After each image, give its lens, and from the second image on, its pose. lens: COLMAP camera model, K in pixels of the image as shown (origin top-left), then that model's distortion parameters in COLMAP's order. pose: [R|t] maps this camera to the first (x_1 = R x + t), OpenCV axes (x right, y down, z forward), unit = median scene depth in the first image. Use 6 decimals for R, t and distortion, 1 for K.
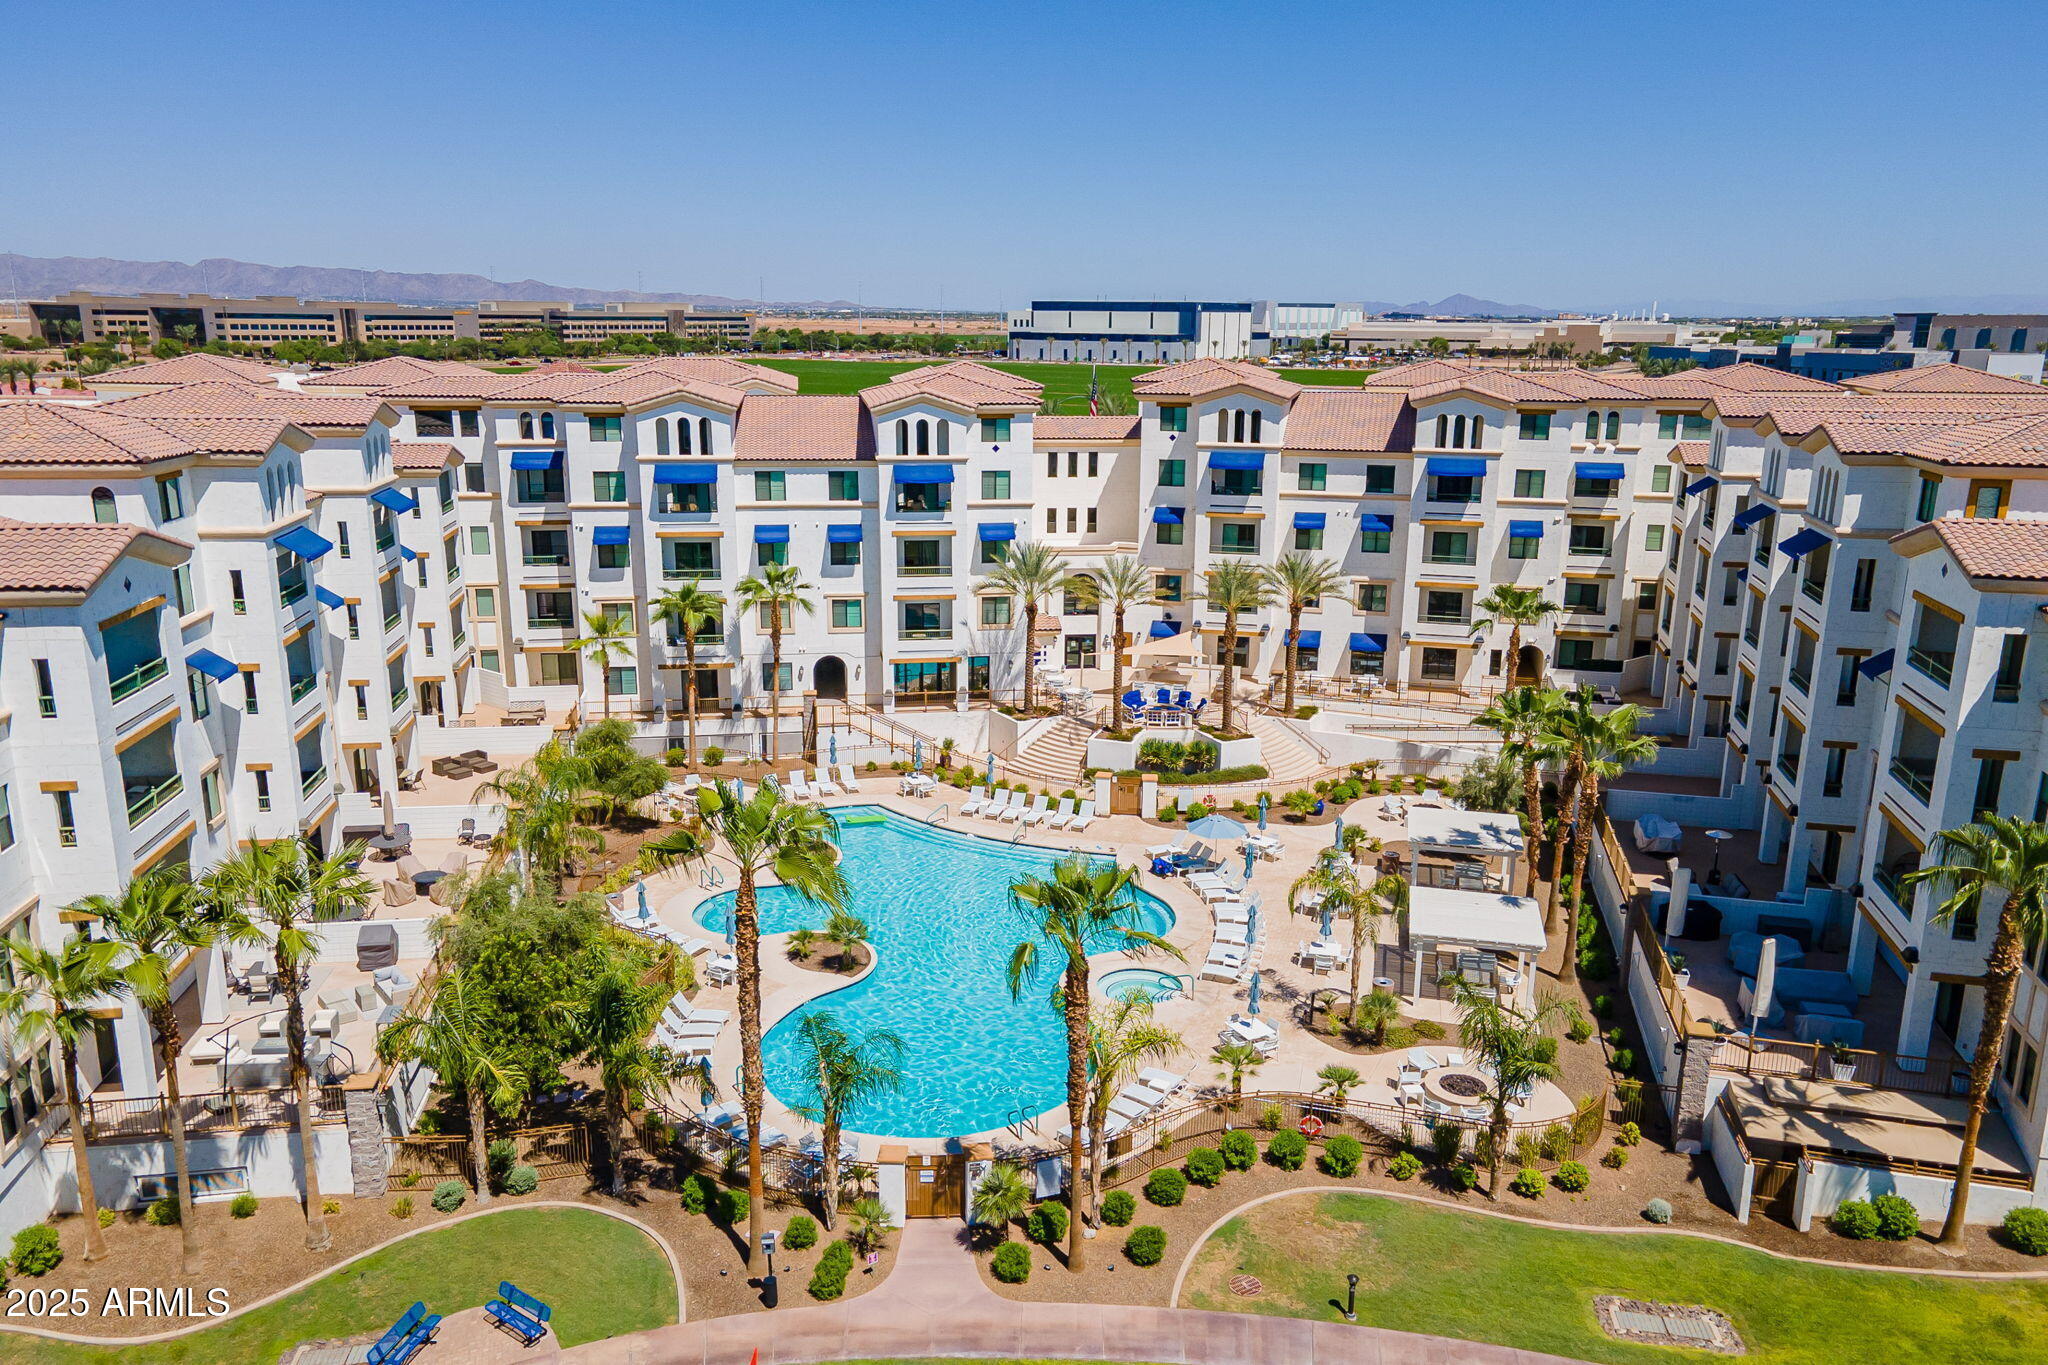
lens RADIAL K [[1476.1, 0, 1030.4], [0, 1476.1, 681.1], [0, 0, 1]] dist [0.046267, 0.002694]
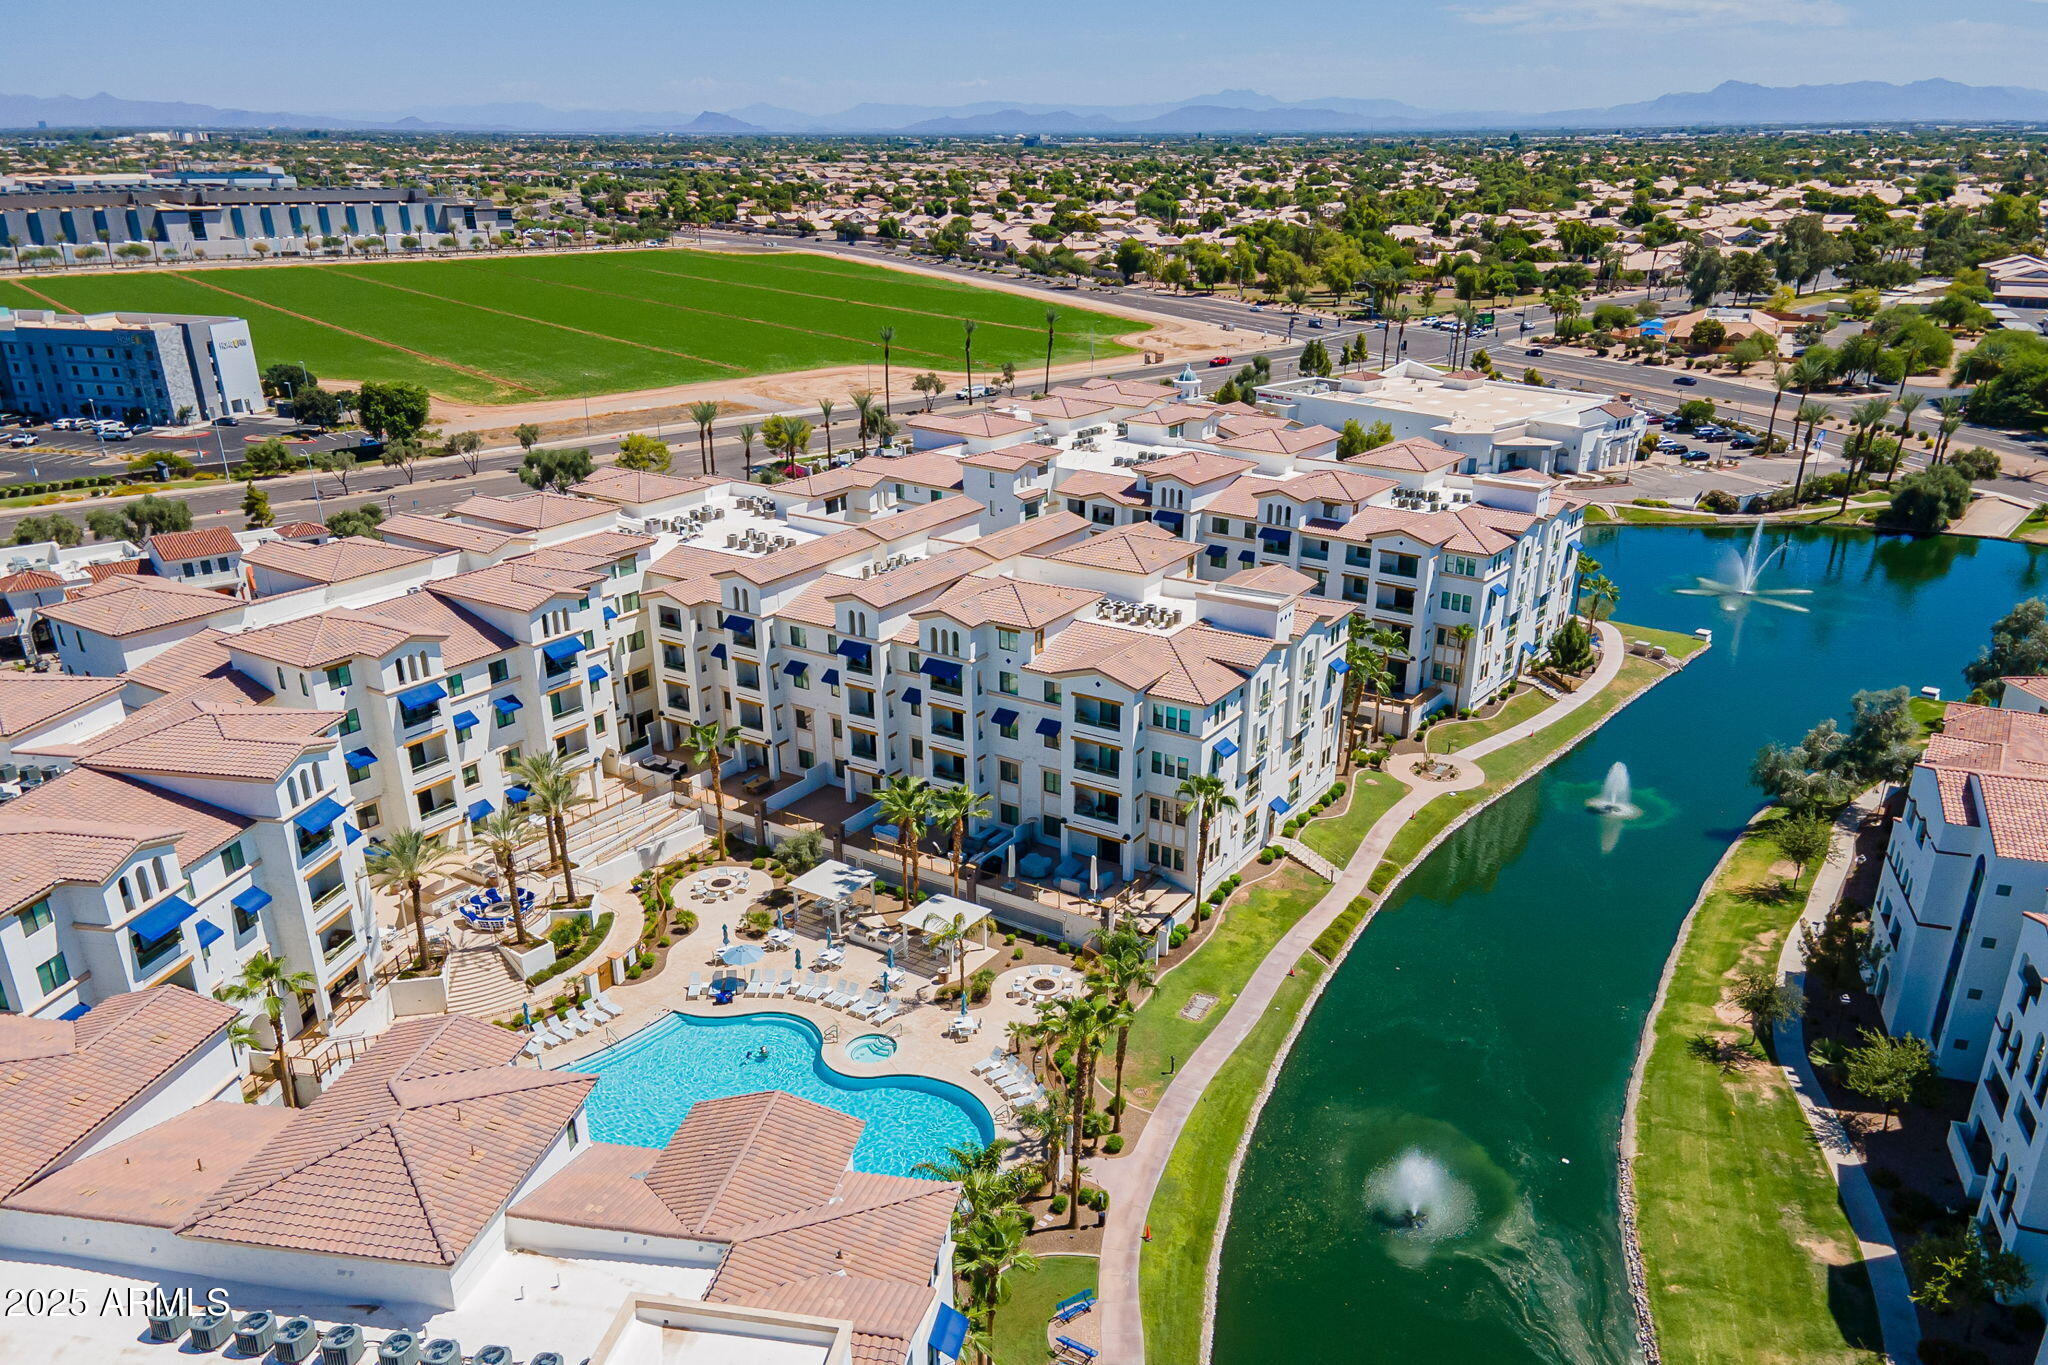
lens RADIAL K [[1475.1, 0, 1036.8], [0, 1475.1, 674.7], [0, 0, 1]] dist [0.023544, 0.042122]
pose [[0.348984, -0.322863, 0.879755, -0.811499], [0.240937, 0.938132, 0.248711, -0.379796], [-0.905626, 0.125170, 0.405183, 0.072843]]
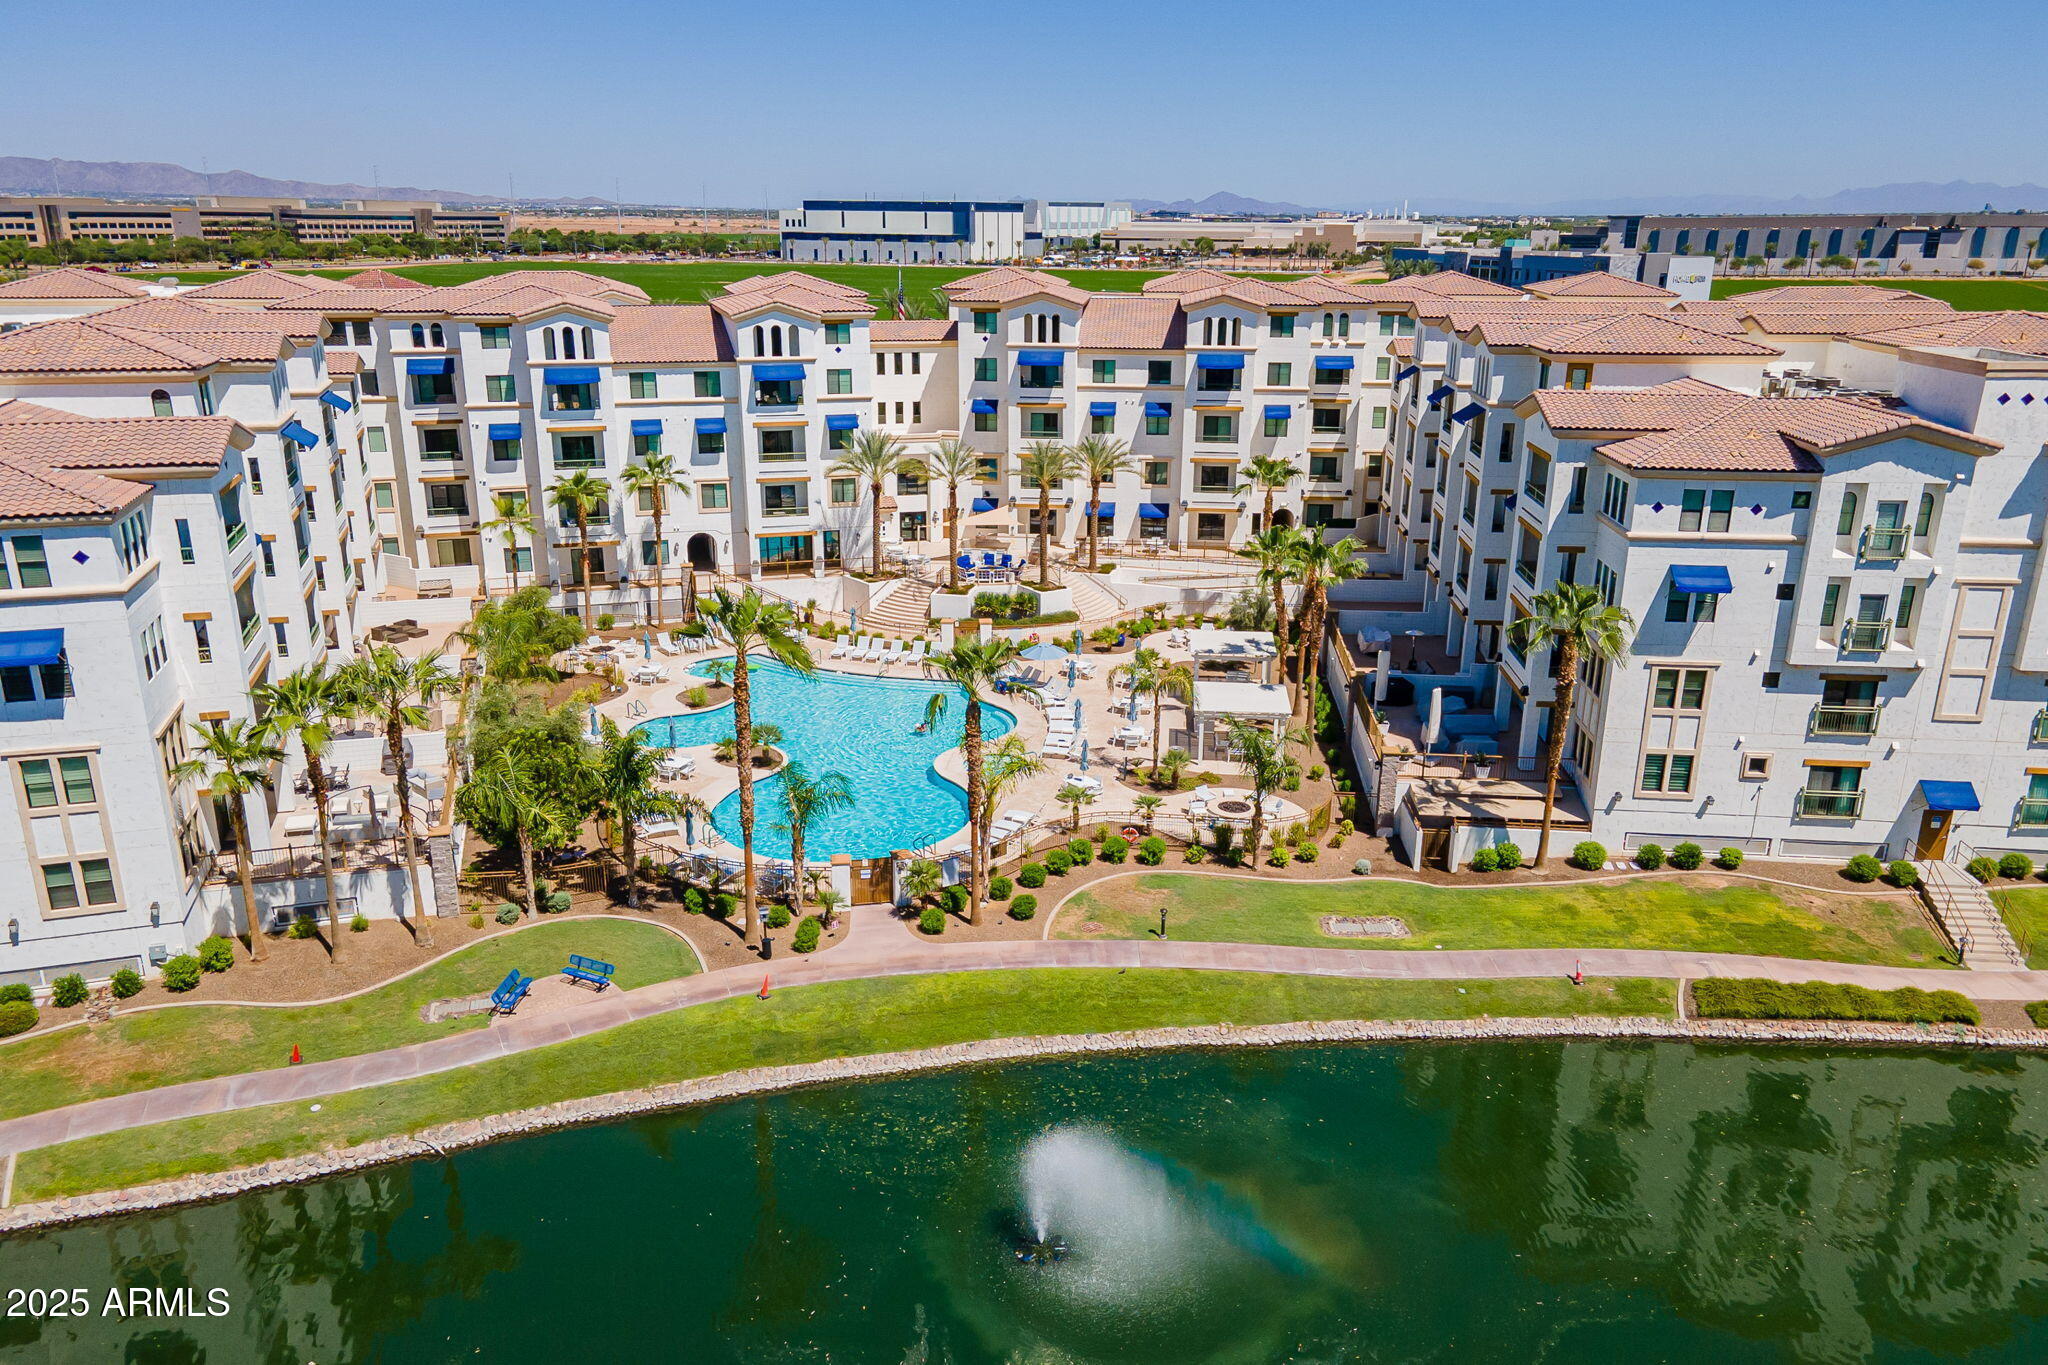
lens RADIAL K [[1475.1, 0, 1036.8], [0, 1475.1, 674.7], [0, 0, 1]] dist [0.023544, 0.042122]
pose [[0.988243, -0.046565, 0.145626, -0.051951], [0.037747, 0.997316, 0.062743, 0.031830], [-0.148156, -0.056509, 0.987348, -0.195458]]
